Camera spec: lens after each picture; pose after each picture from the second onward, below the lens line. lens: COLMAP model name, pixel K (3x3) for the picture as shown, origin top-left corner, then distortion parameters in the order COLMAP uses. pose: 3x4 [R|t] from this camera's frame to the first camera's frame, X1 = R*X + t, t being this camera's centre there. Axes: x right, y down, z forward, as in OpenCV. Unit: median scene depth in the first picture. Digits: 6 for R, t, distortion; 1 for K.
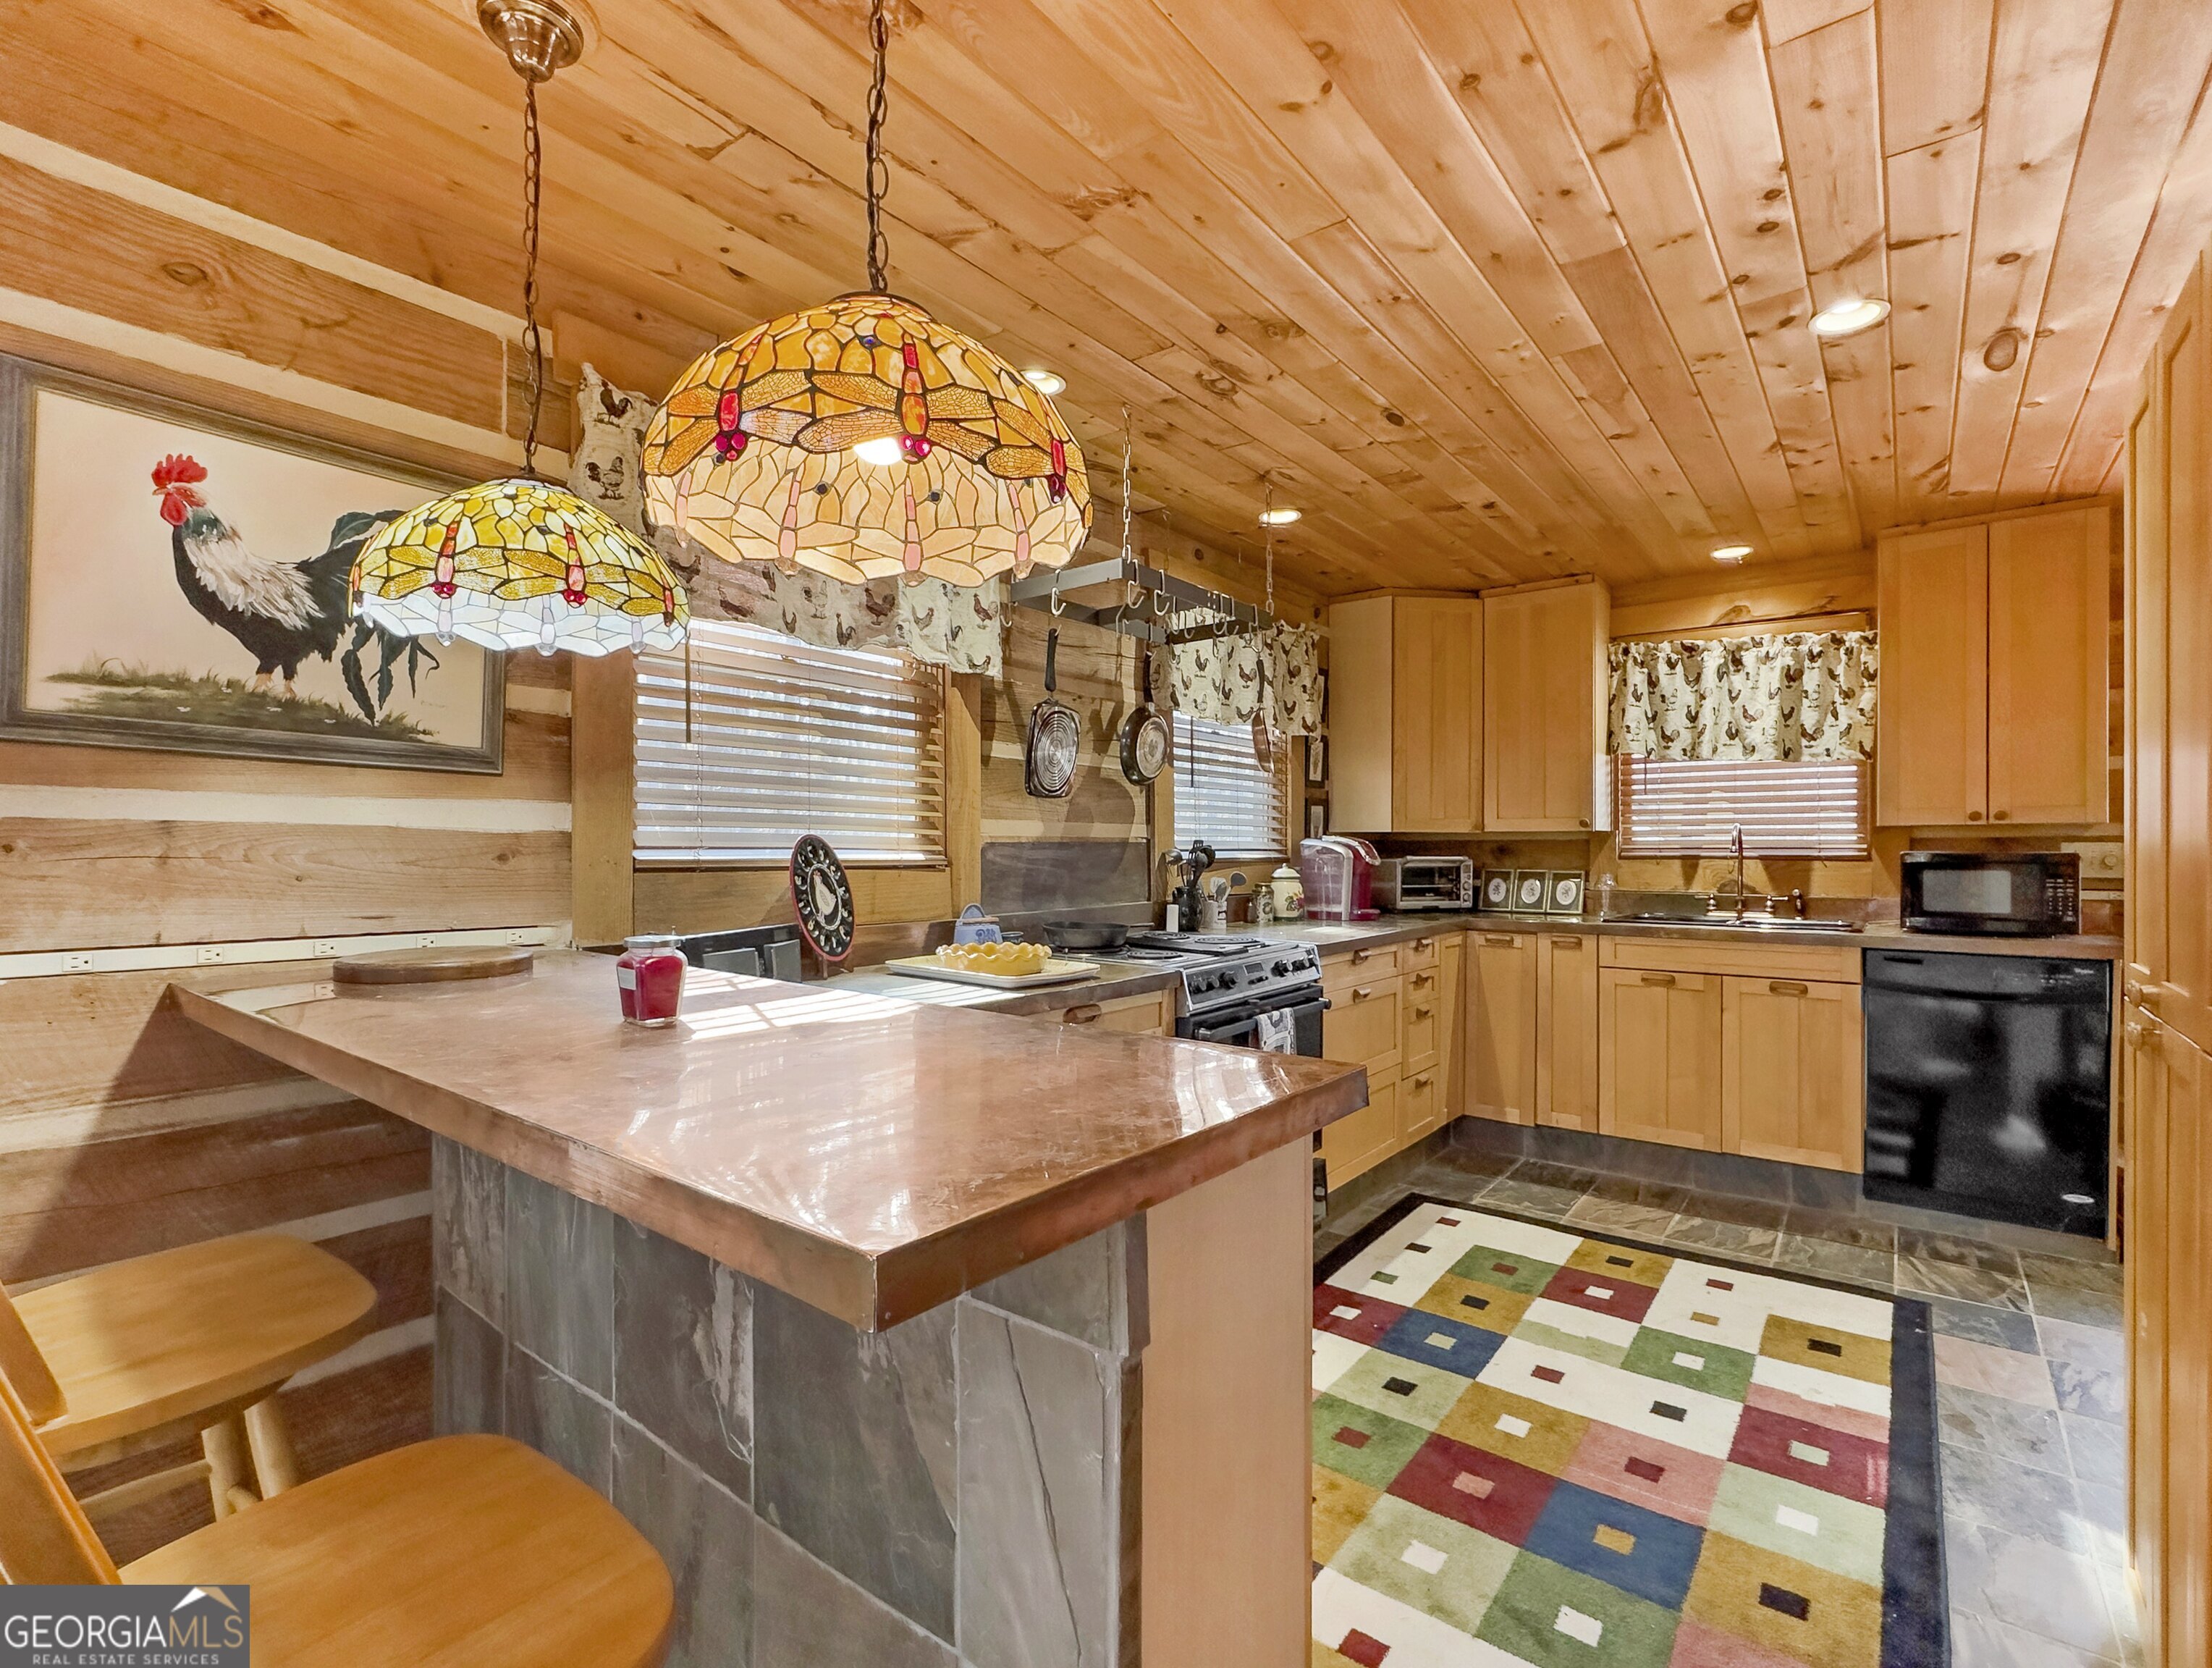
lens RADIAL K [[1136.0, 0, 1102.1], [0, 1136.0, 843.9], [0, 0, 1]] dist [0.012001, 0.001543]
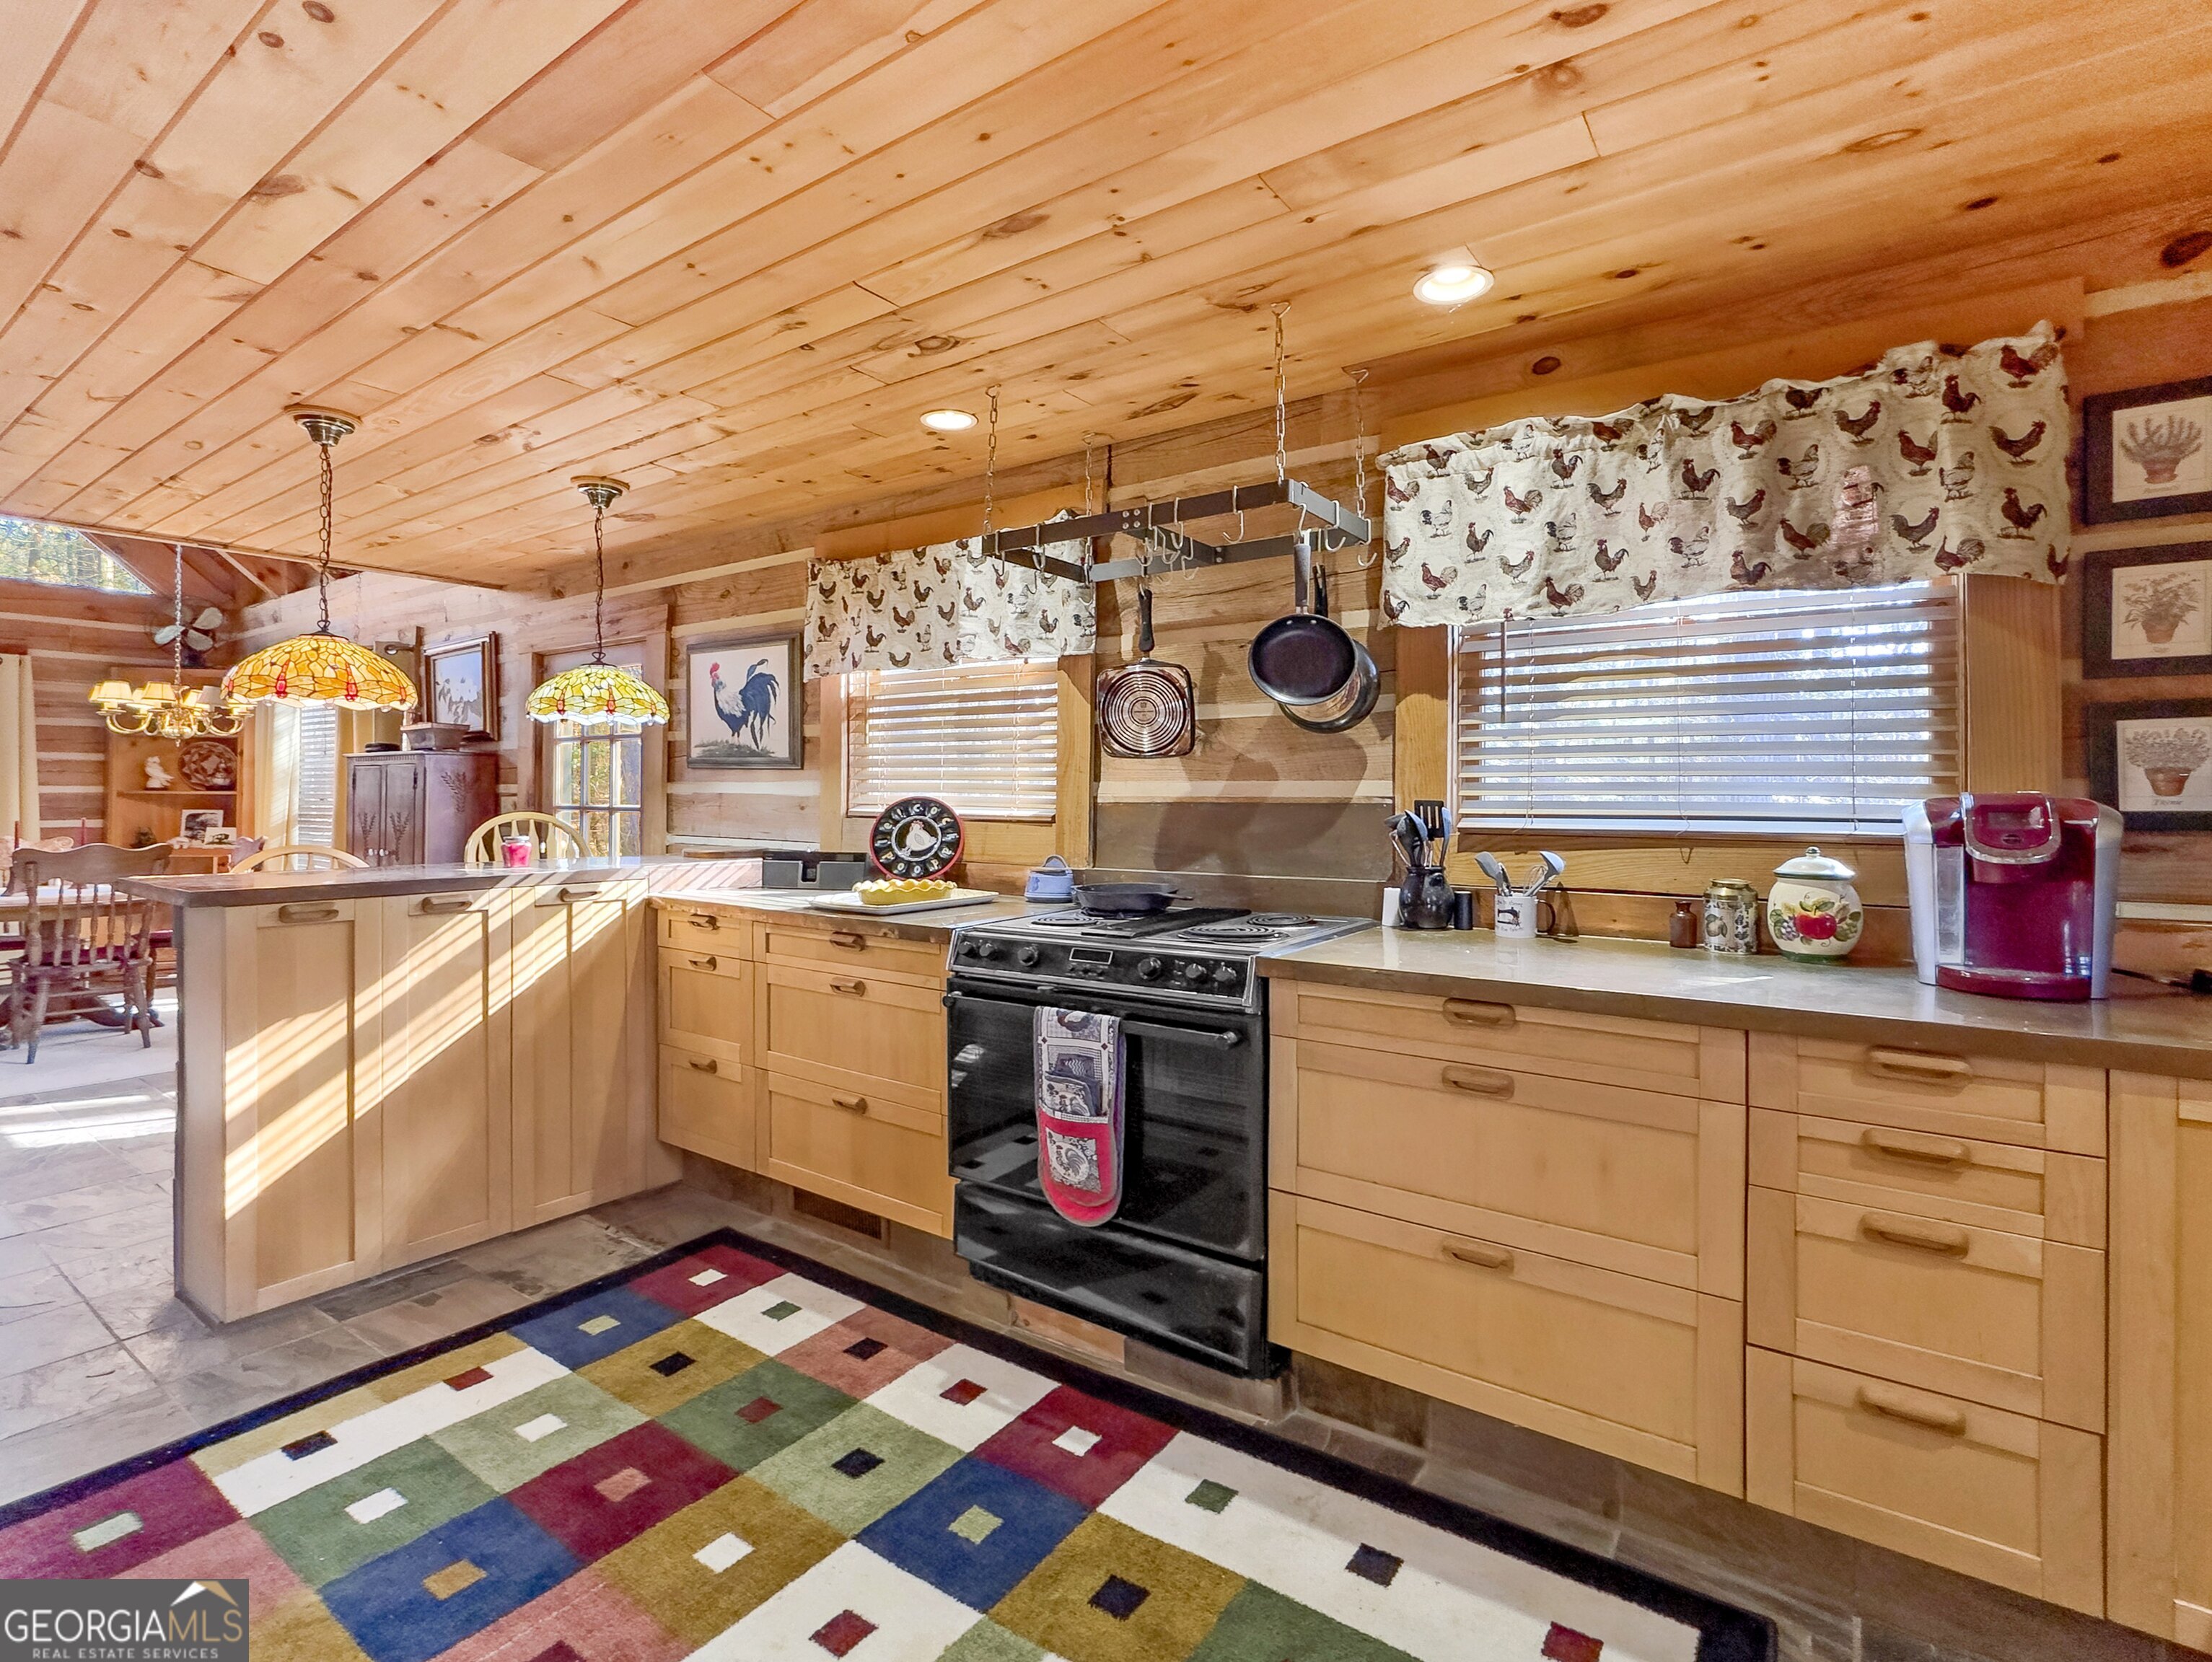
lens RADIAL K [[933.3, 0, 1146.2], [0, 933.3, 788.9], [0, 0, 1]] dist [-0.004208, -0.000743]
pose [[0.077486, -0.010784, -0.996935, 0.641406], [-0.004367, 0.999928, -0.011156, -0.003510], [0.996984, 0.005218, 0.077433, 0.776395]]
